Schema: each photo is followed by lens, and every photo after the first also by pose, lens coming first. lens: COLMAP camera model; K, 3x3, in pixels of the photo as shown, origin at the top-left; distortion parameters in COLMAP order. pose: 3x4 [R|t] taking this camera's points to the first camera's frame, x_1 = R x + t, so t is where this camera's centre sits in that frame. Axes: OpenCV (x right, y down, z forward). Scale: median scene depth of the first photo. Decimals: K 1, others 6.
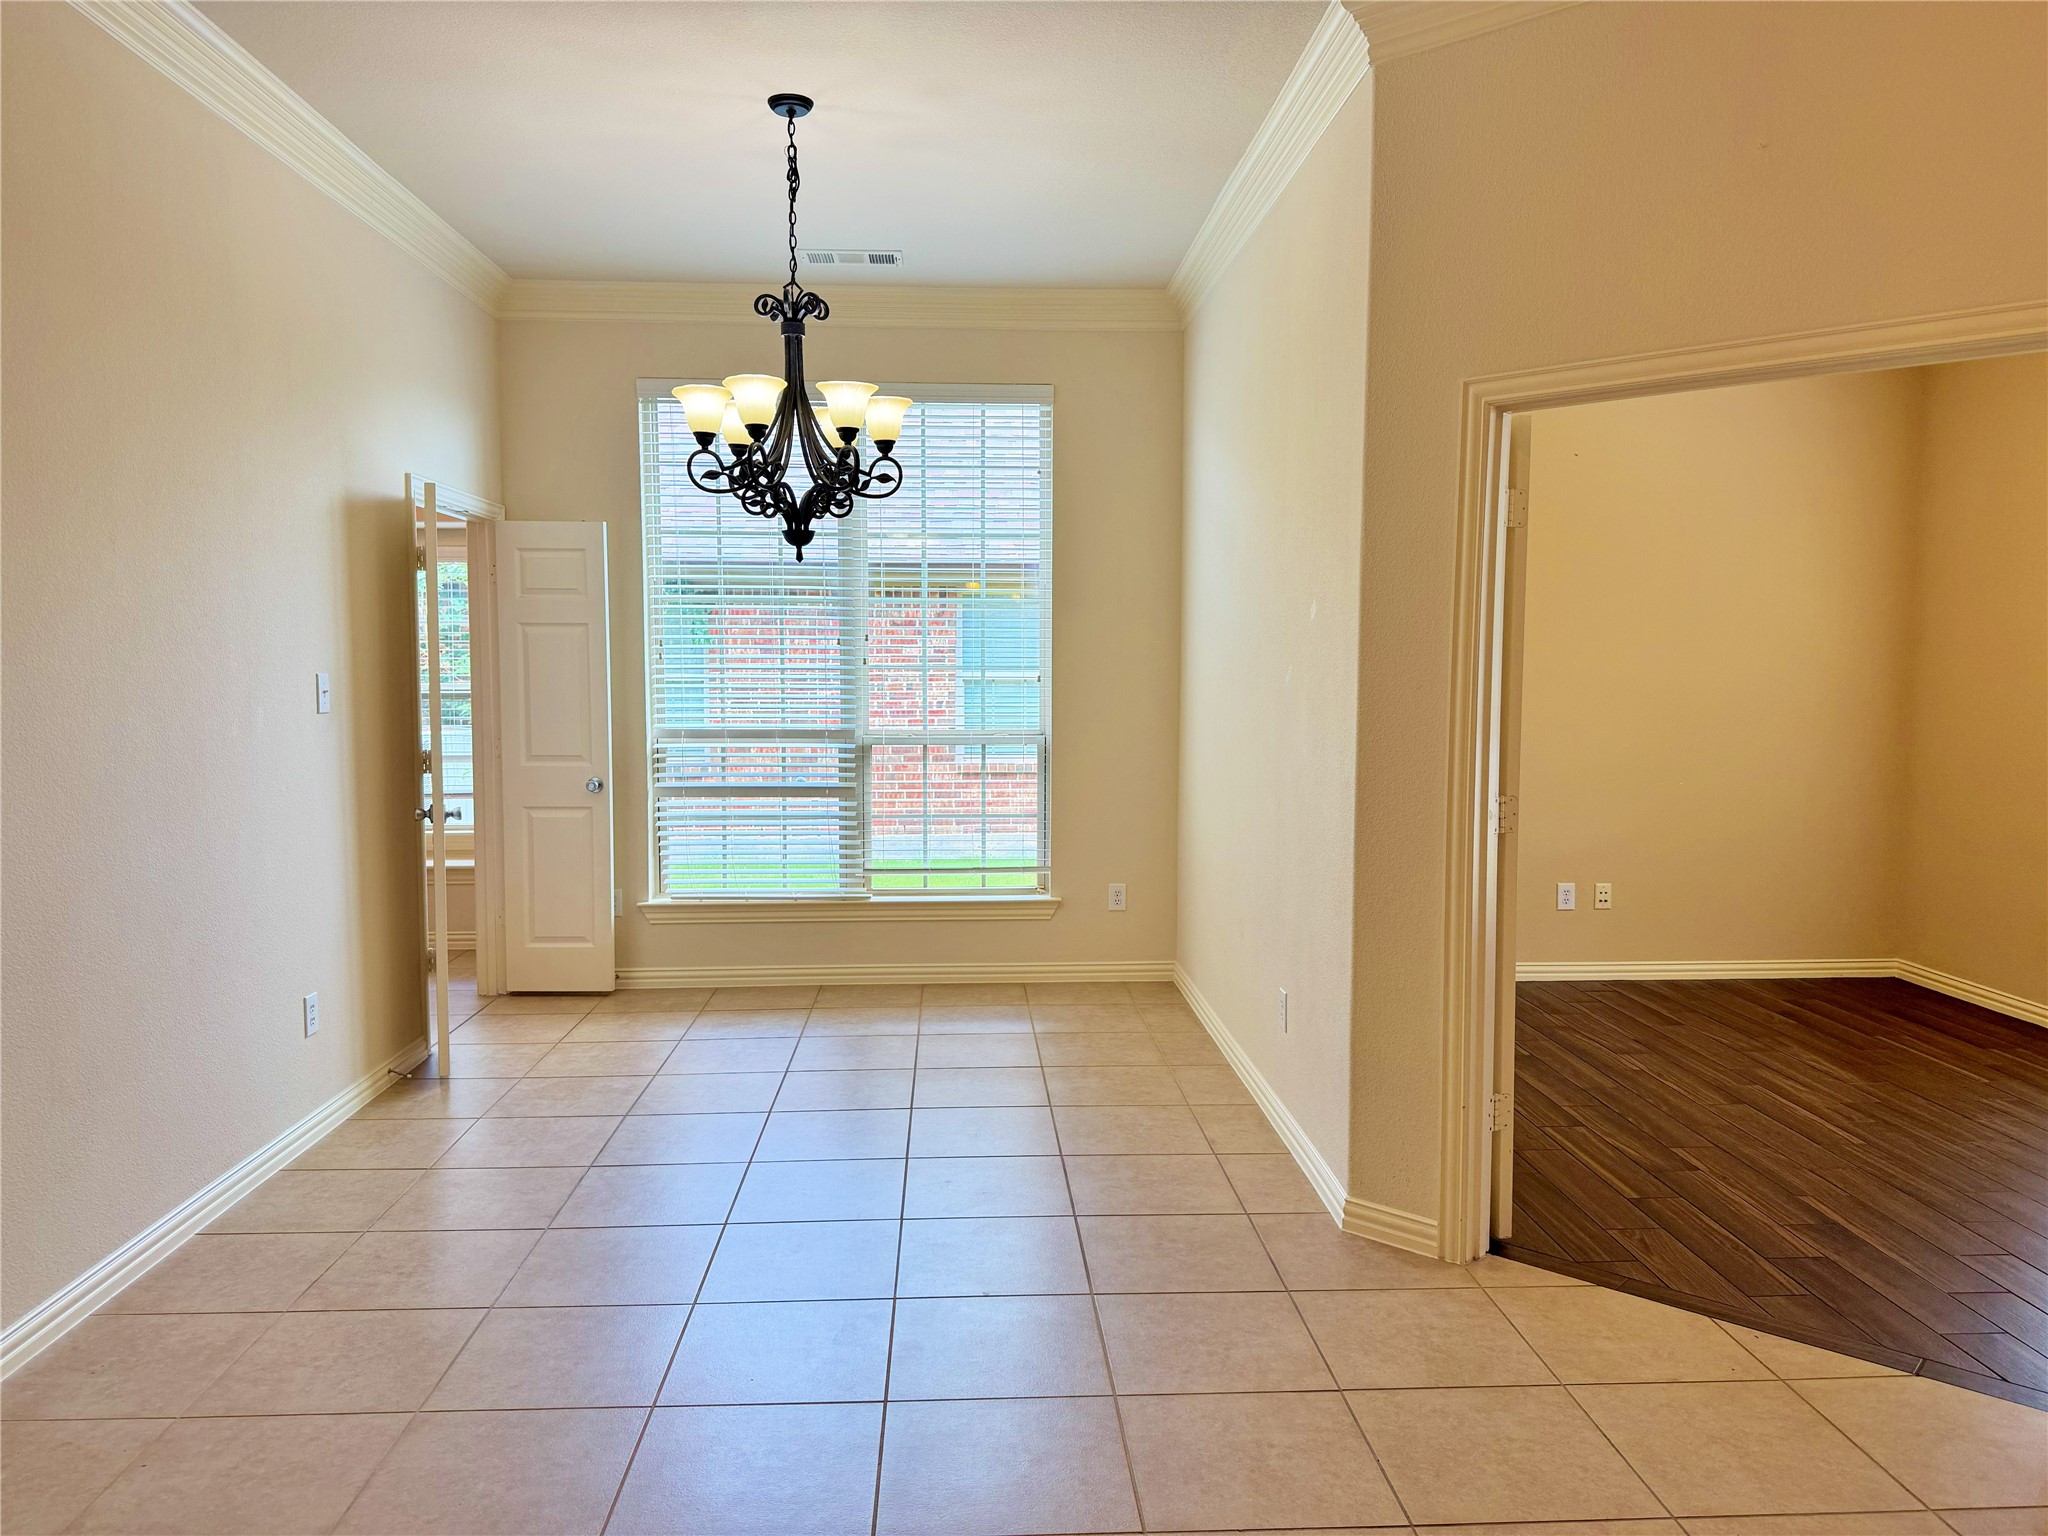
lens RADIAL K [[1433.4, 0, 1023.0], [0, 1433.4, 792.7], [0, 0, 1]] dist [-0.000277, -0.000185]
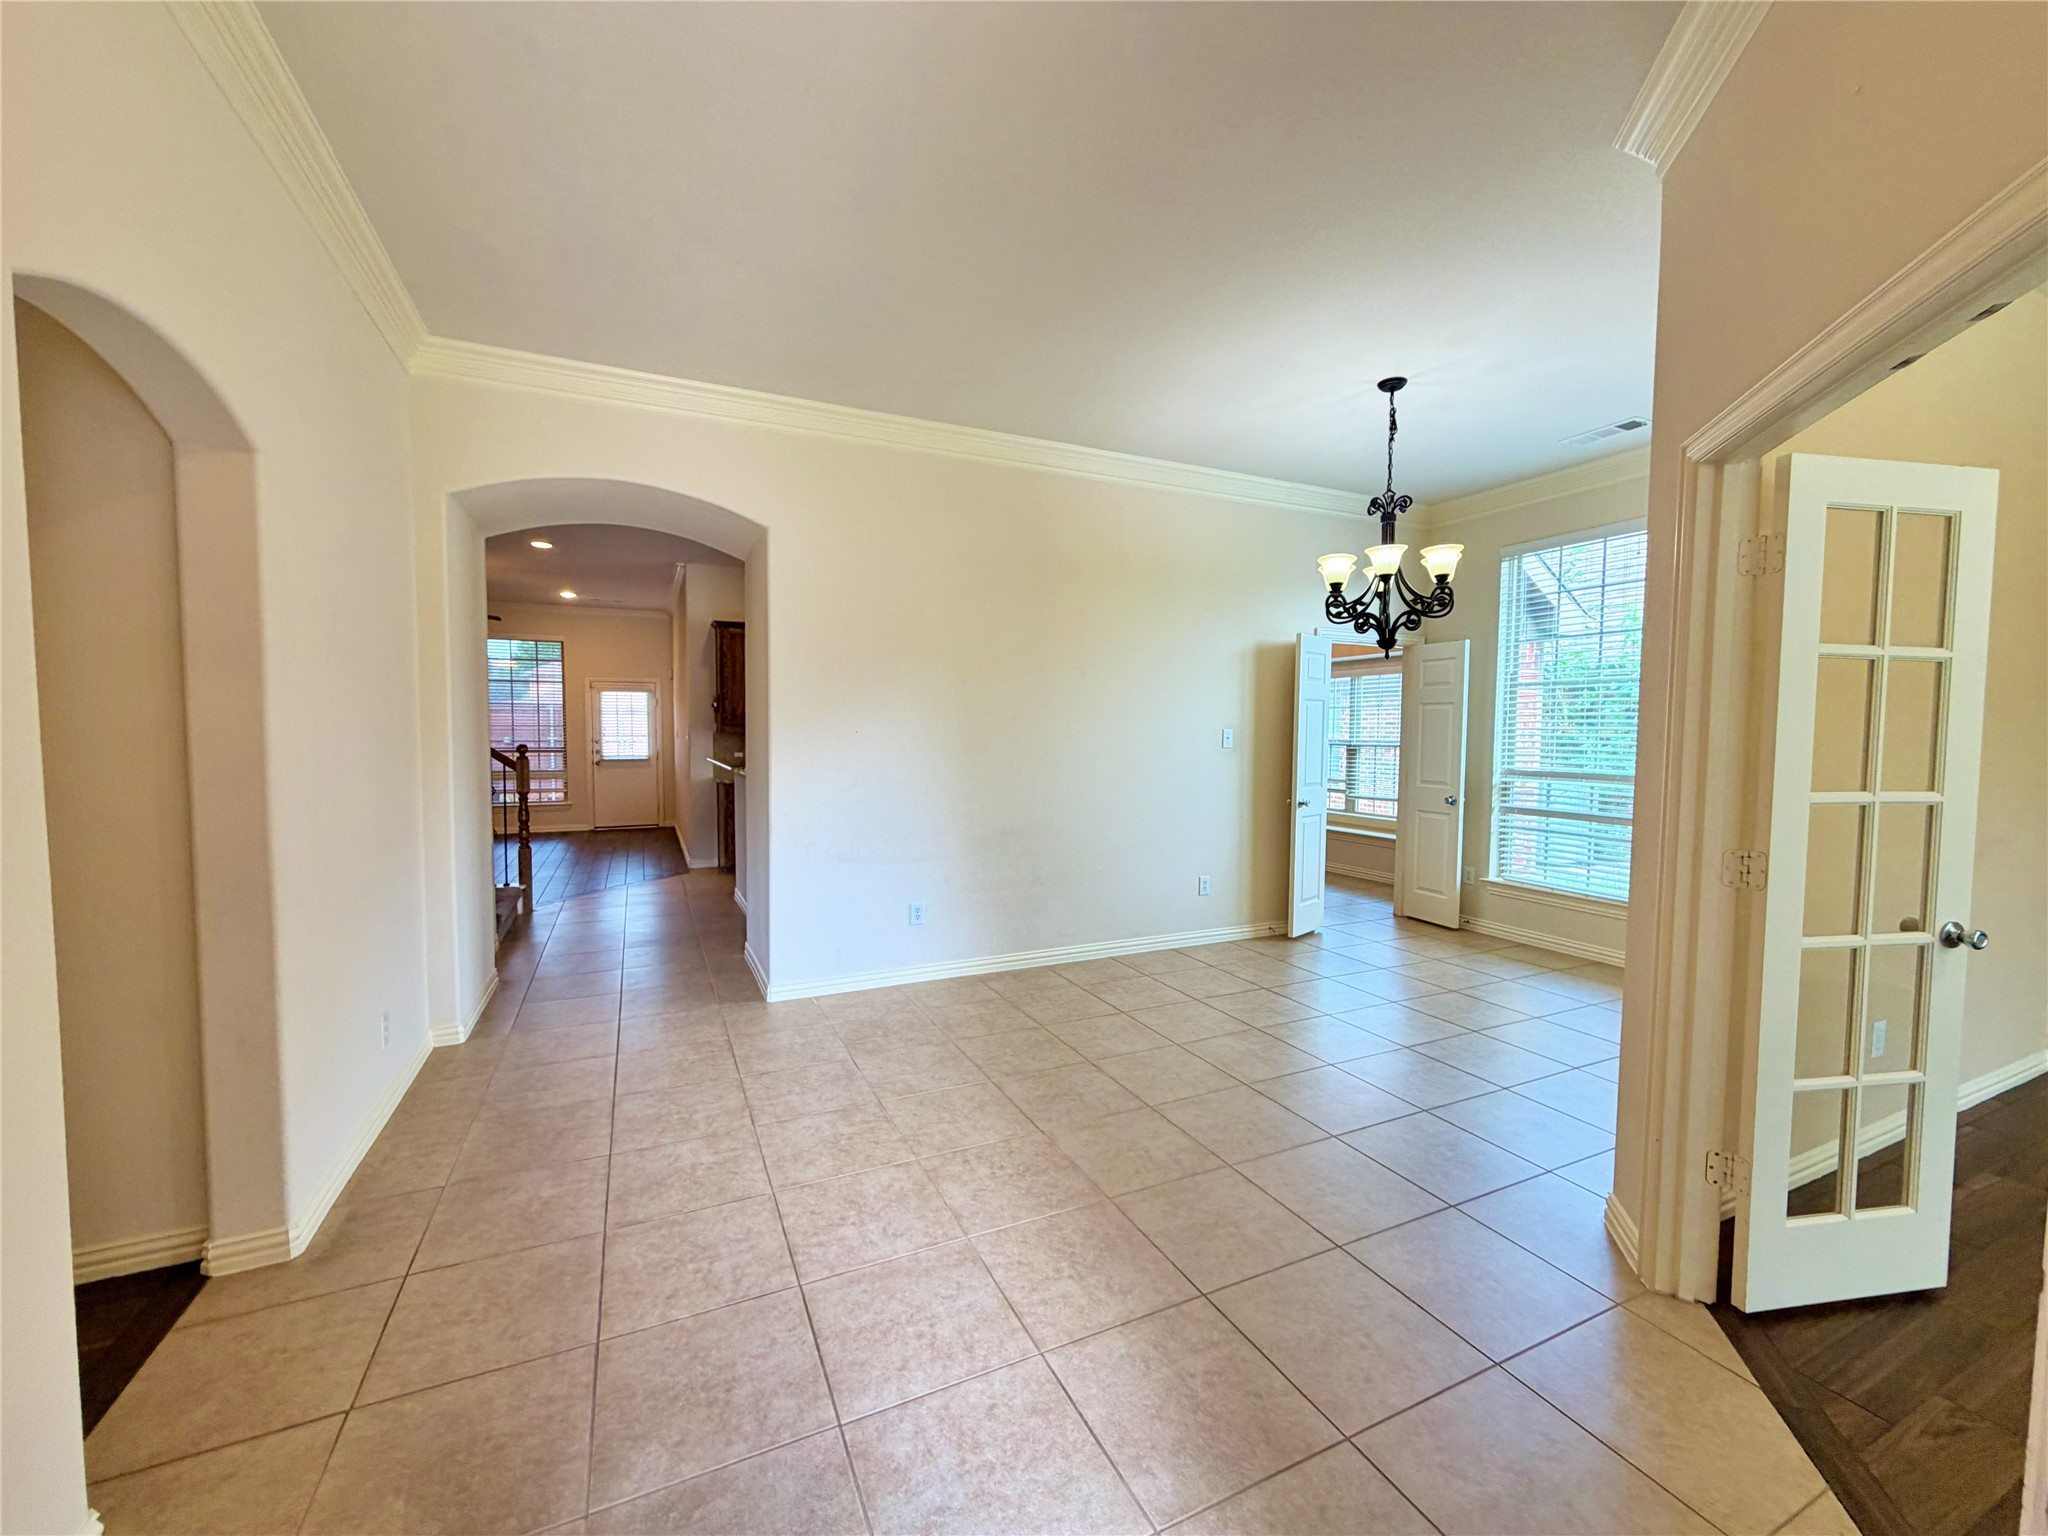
lens RADIAL K [[815.7, 0, 1018.0], [0, 815.7, 771.3], [0, 0, 1]] dist [-0.000135, 0.000173]
pose [[0.375519, 0.047958, -0.925573, 0.483797], [-0.091724, 0.995681, 0.014376, -0.007856], [0.922265, 0.079499, 0.378296, 0.238276]]
